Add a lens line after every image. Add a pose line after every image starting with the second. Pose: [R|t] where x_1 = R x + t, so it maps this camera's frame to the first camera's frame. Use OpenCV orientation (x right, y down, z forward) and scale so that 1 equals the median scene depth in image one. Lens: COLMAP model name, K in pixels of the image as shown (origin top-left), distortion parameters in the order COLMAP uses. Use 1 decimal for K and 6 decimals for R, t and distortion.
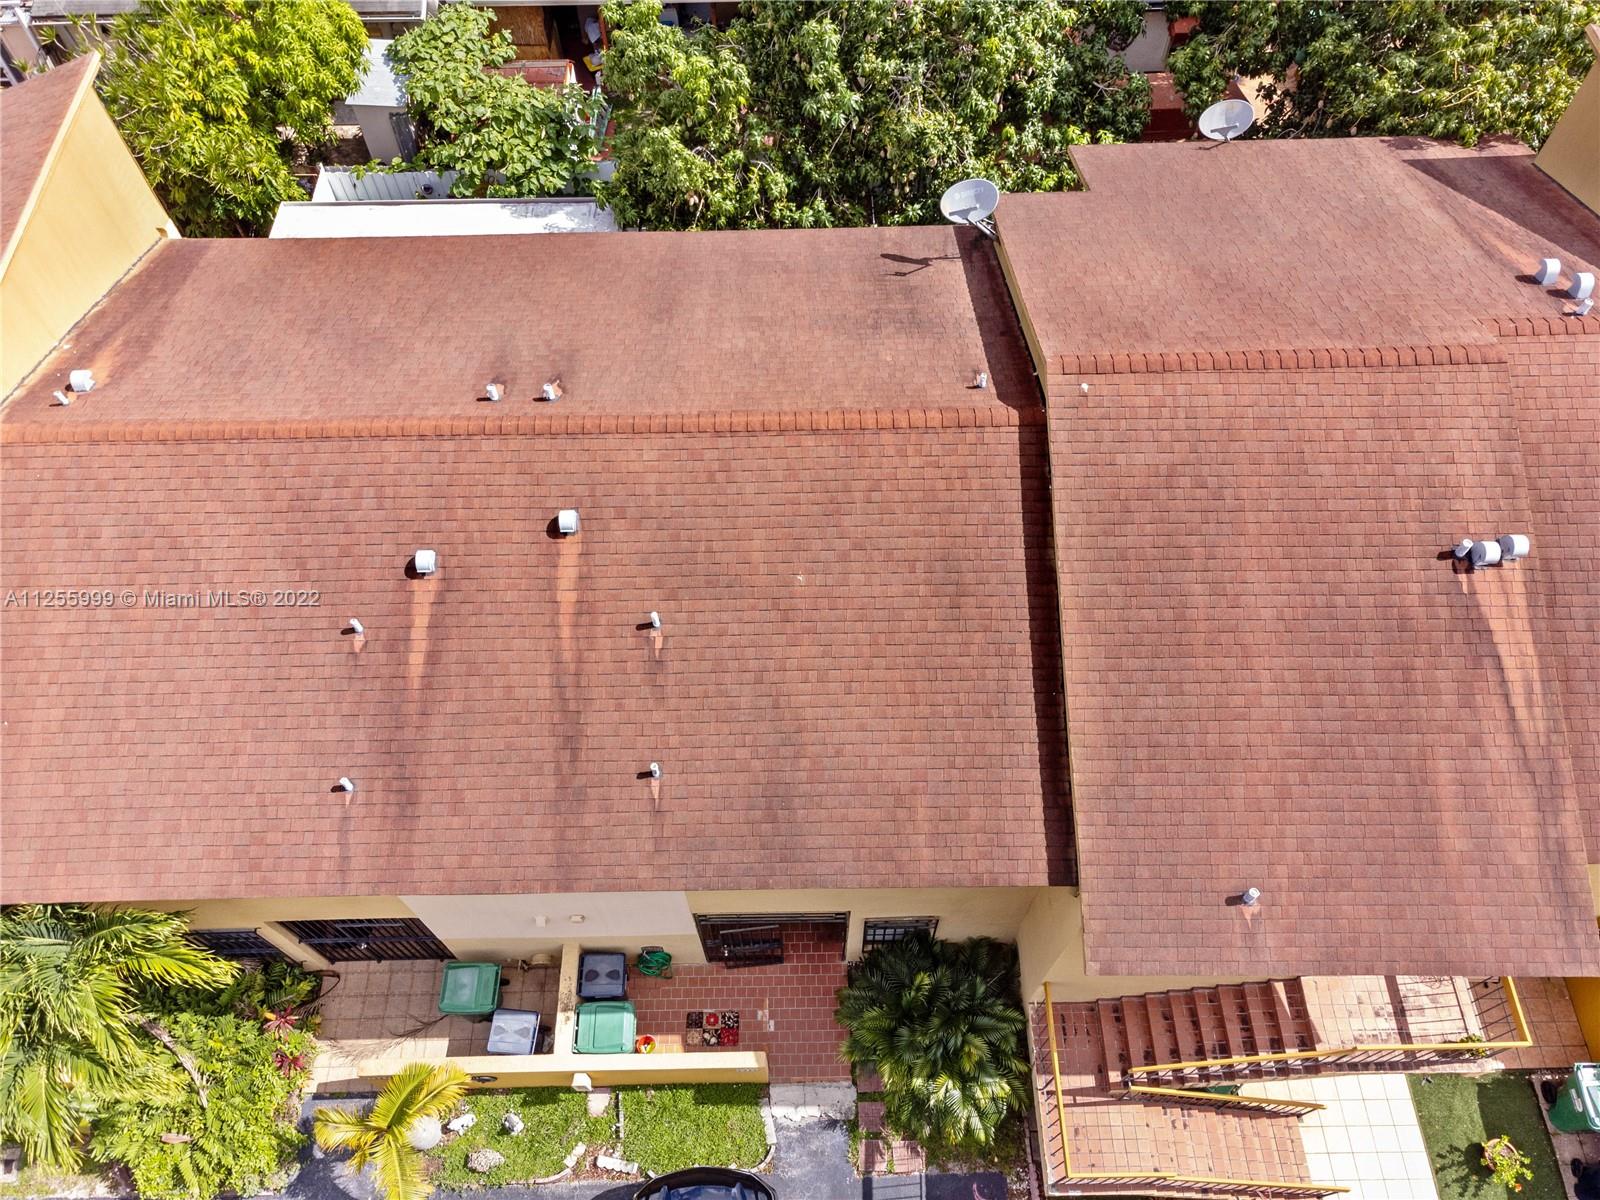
lens RADIAL K [[1186.0, 0, 799.5], [0, 1186.0, 626.3], [0, 0, 1]] dist [0.018985, -0.008084]
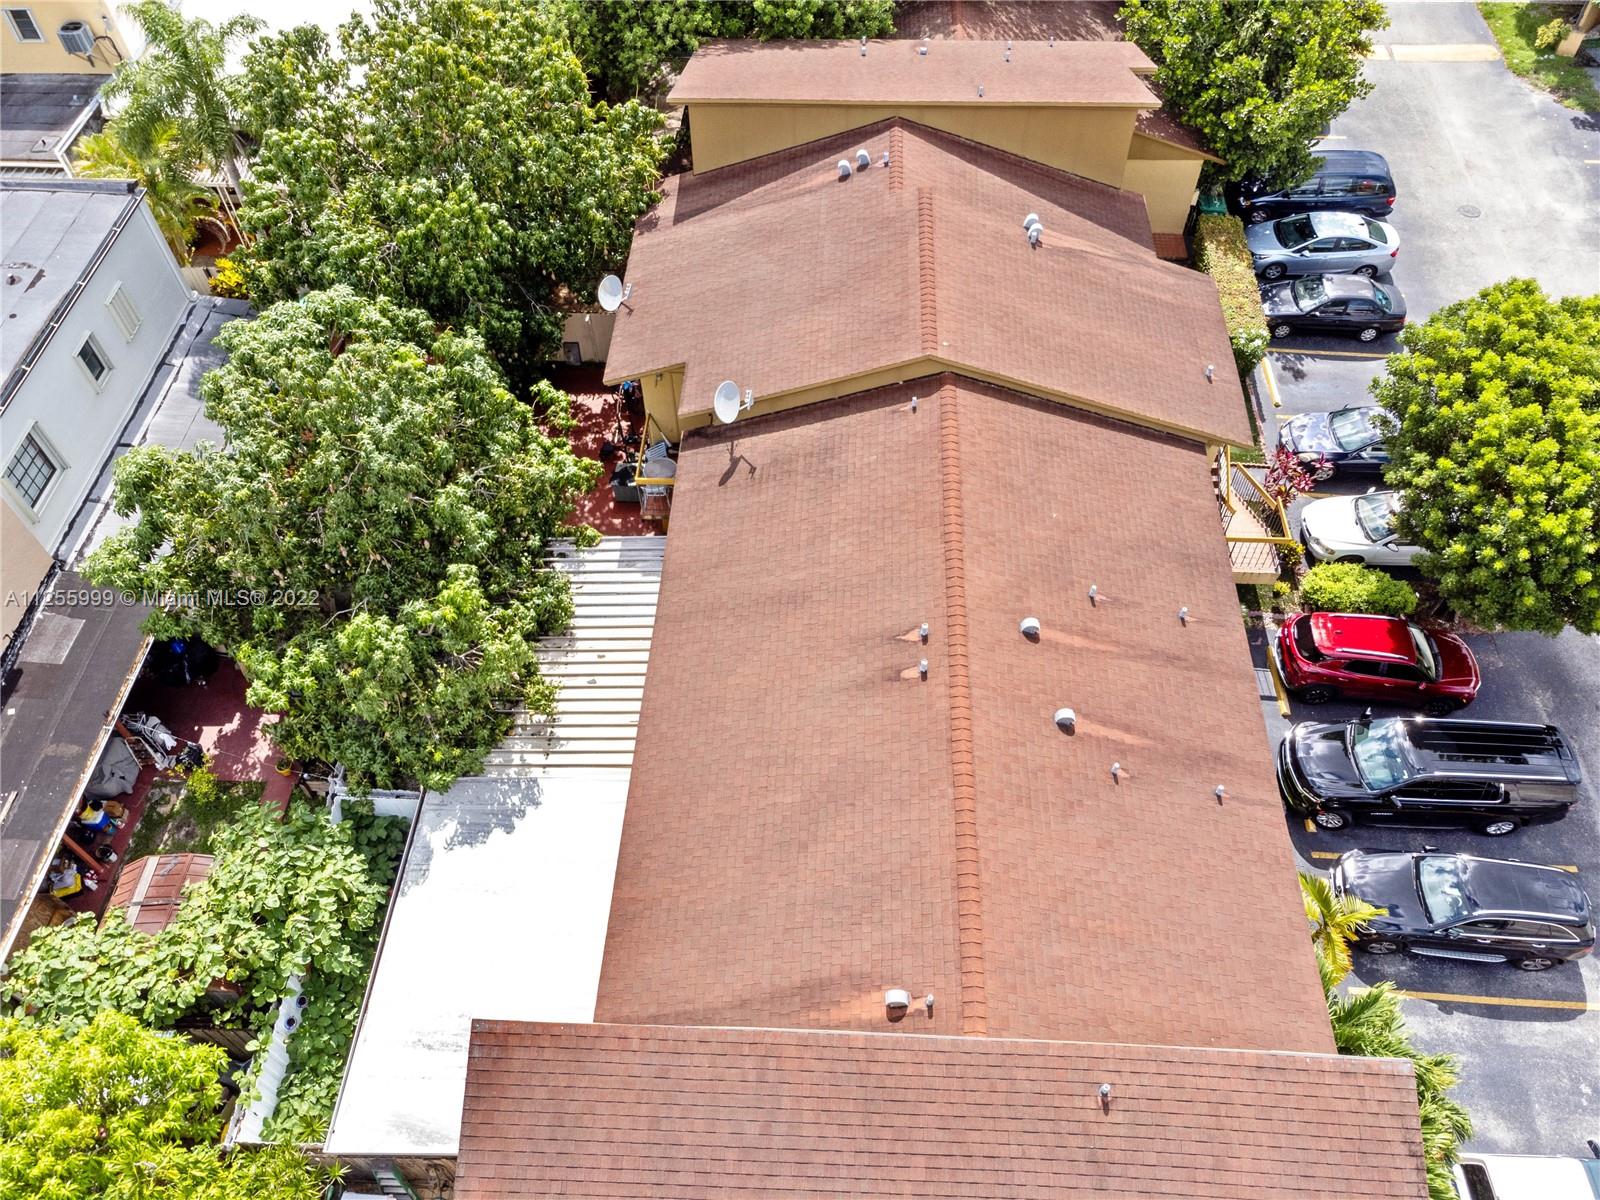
lens RADIAL K [[1186.0, 0, 799.5], [0, 1186.0, 626.3], [0, 0, 1]] dist [0.018985, -0.008084]
pose [[0.058223, -0.791196, 0.608785, -0.990545], [0.871594, 0.337627, 0.355432, -0.766521], [-0.486758, 0.509919, 0.709259, 0.139899]]
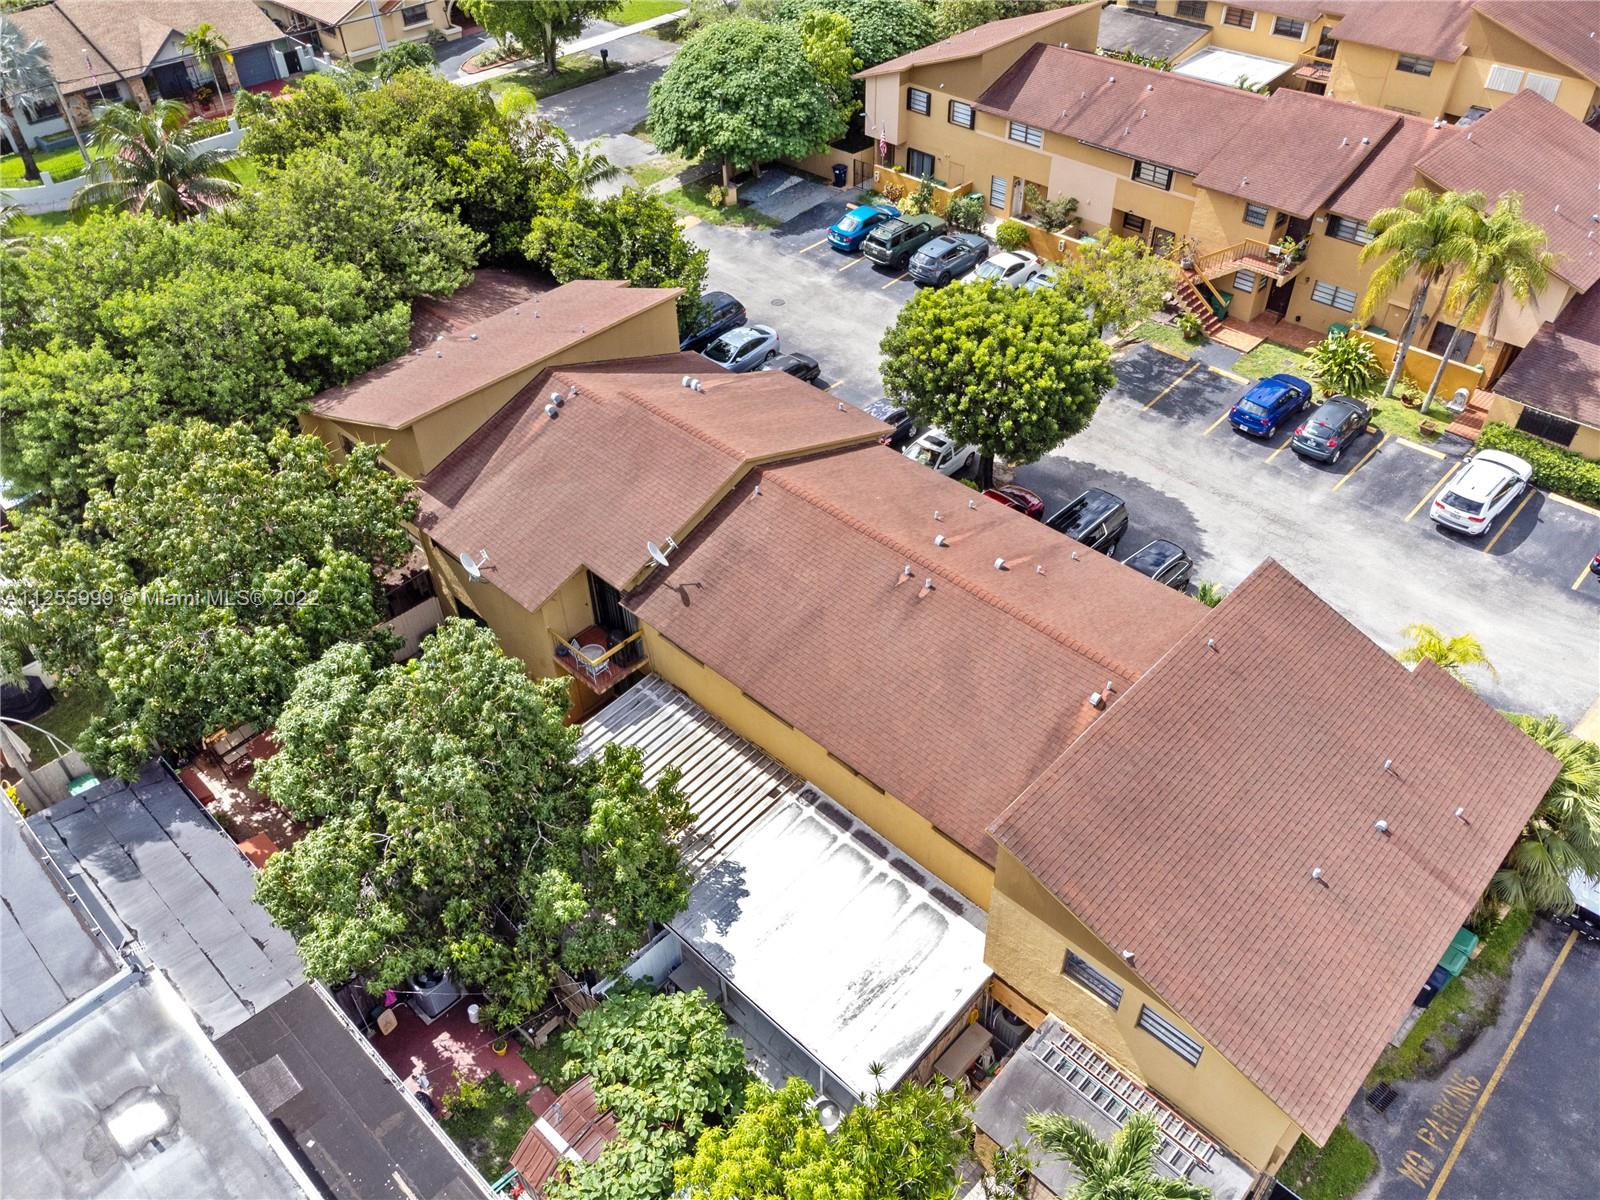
lens RADIAL K [[1186.0, 0, 799.5], [0, 1186.0, 626.3], [0, 0, 1]] dist [0.018985, -0.008084]
pose [[-0.712882, -0.451035, 0.536998, -1.205013], [0.625087, -0.061552, 0.778124, -1.887303], [-0.317908, 0.890381, 0.325816, 0.467661]]
